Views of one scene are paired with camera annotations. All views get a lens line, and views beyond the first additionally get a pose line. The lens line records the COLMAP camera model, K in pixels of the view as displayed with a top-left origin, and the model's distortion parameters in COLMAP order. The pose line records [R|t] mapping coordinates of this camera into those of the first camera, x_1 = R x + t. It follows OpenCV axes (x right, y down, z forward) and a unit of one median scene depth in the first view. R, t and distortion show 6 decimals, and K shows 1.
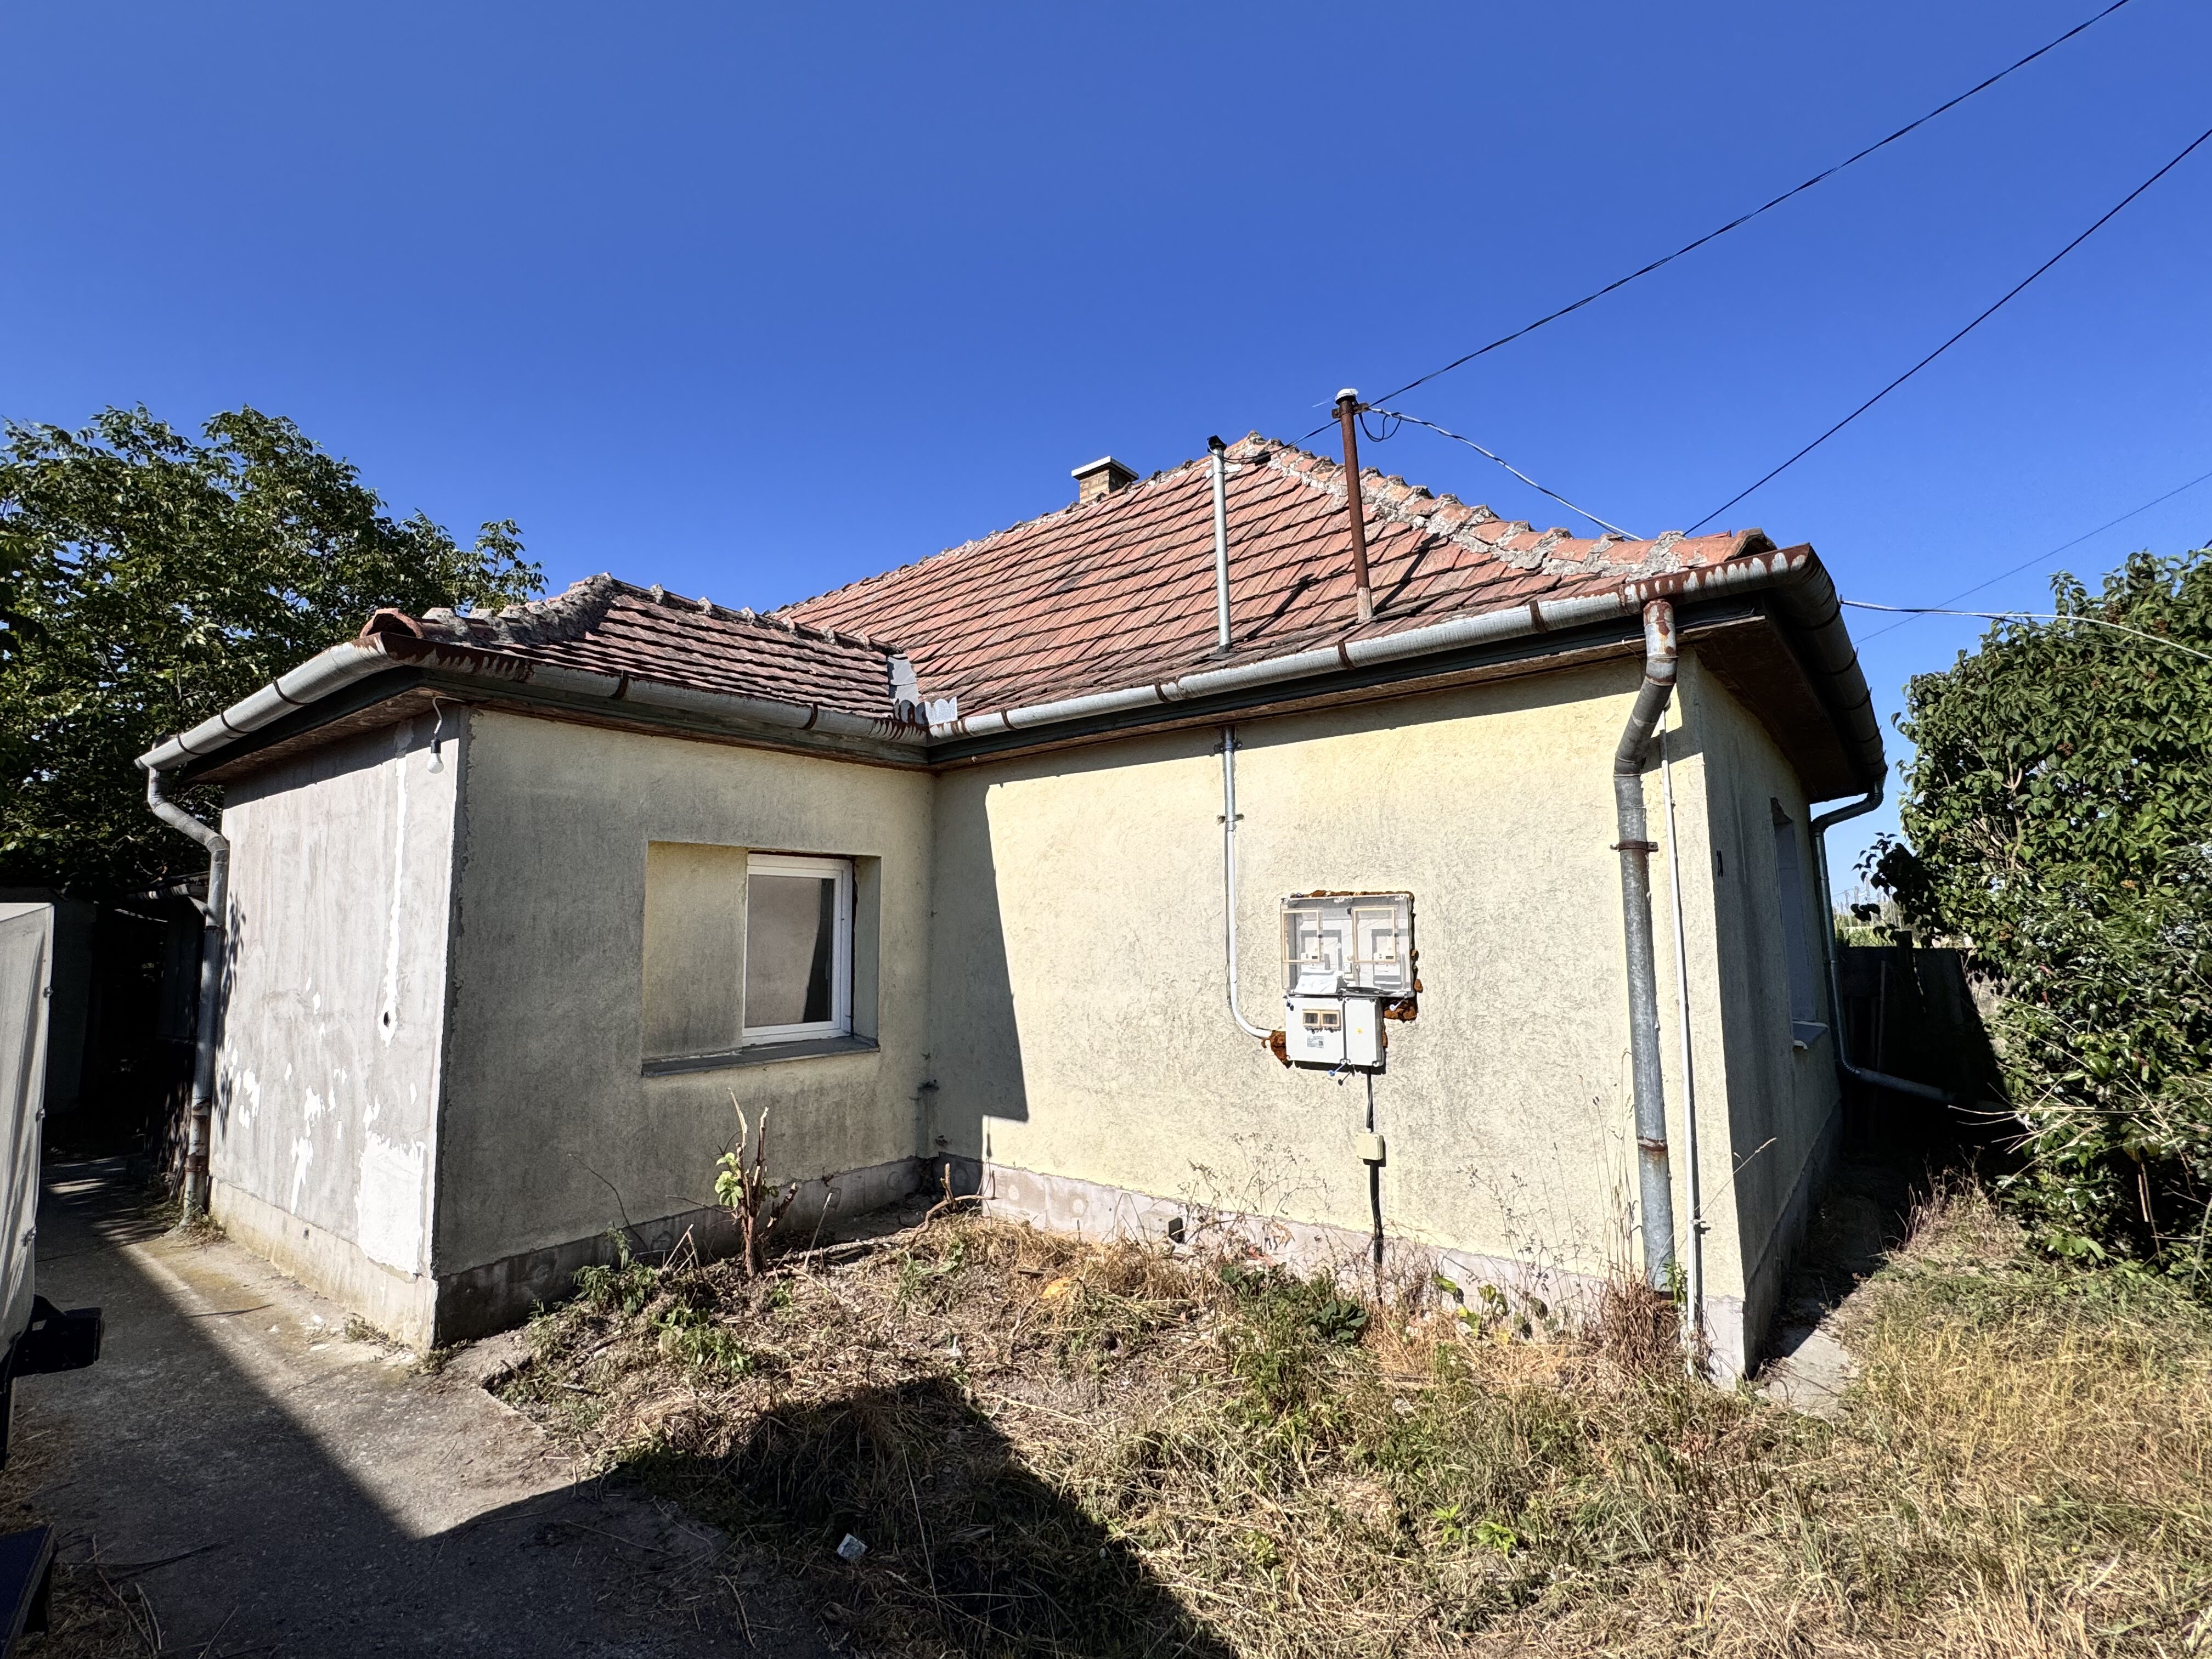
lens RADIAL K [[1032.4, 0, 1106.0], [0, 1032.4, 829.5], [0, 0, 1]] dist [-0.000638, 0.000275]
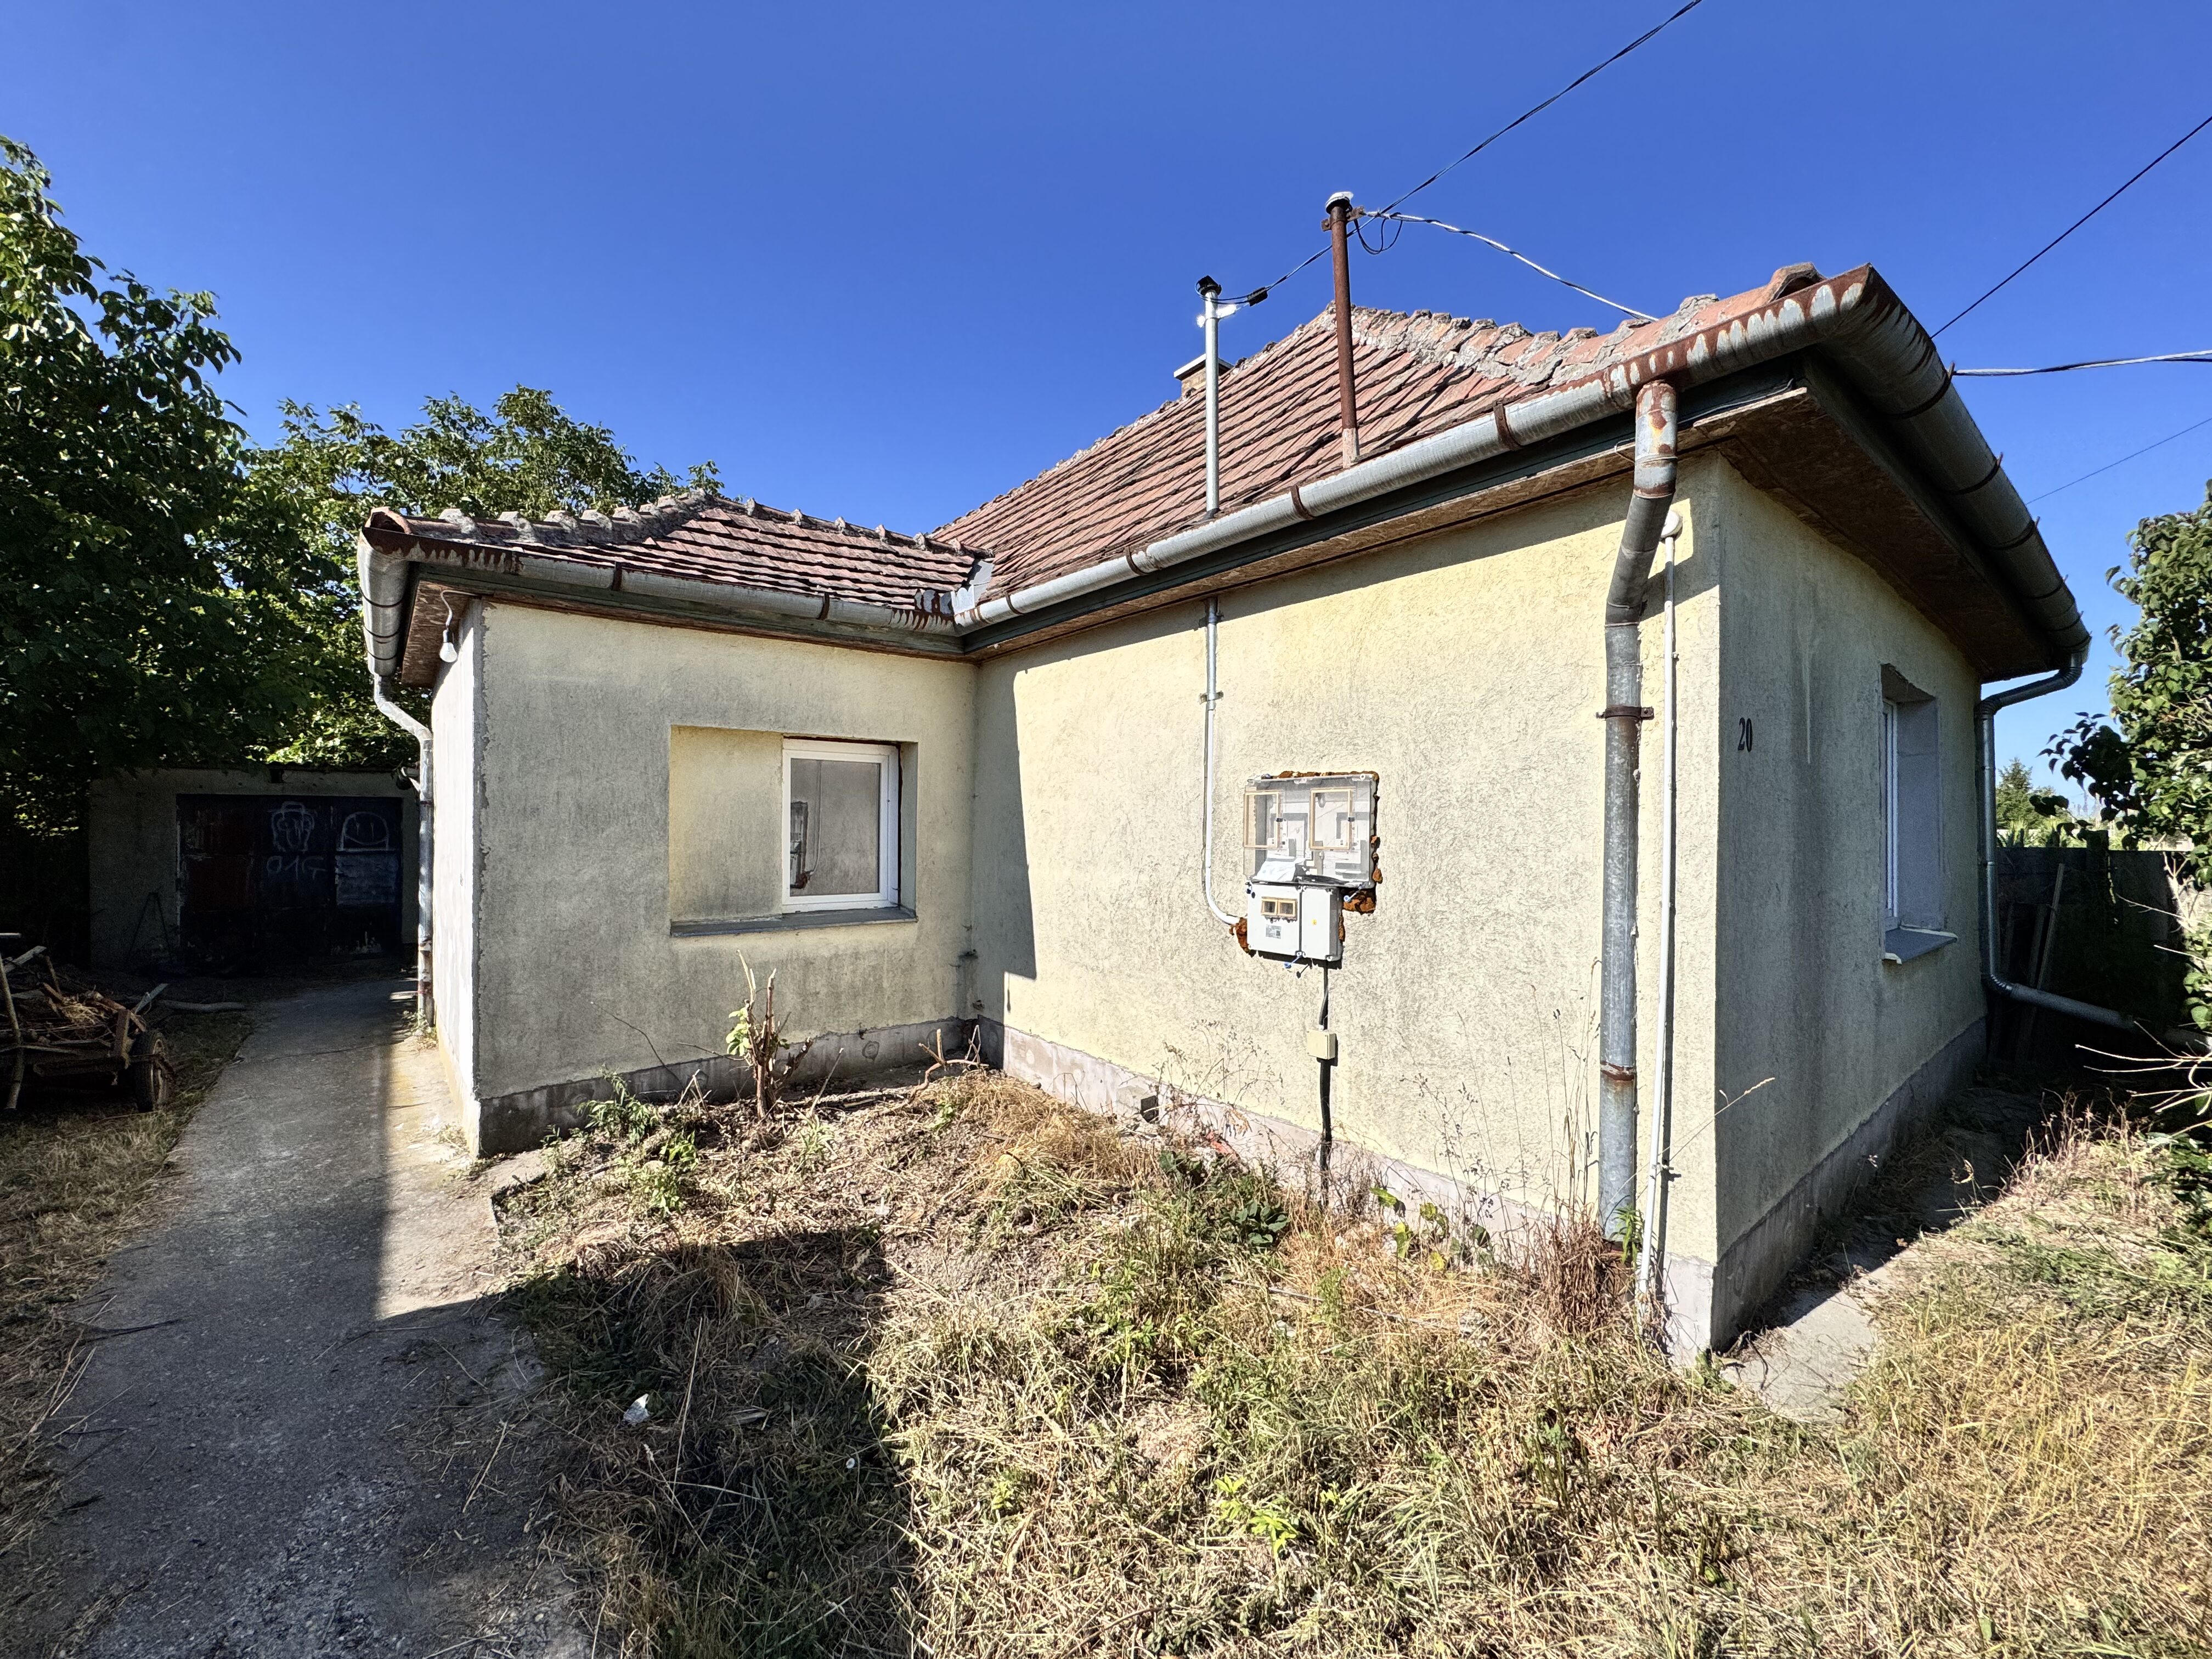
lens RADIAL K [[882.0, 0, 1108.7], [0, 882.0, 829.9], [0, 0, 1]] dist [0.000507, -0.000122]
pose [[0.976339, 0.016916, -0.215584, 0.229352], [0.006501, 0.994189, 0.107452, 0.026028], [0.216149, -0.106312, 0.970555, 0.196843]]
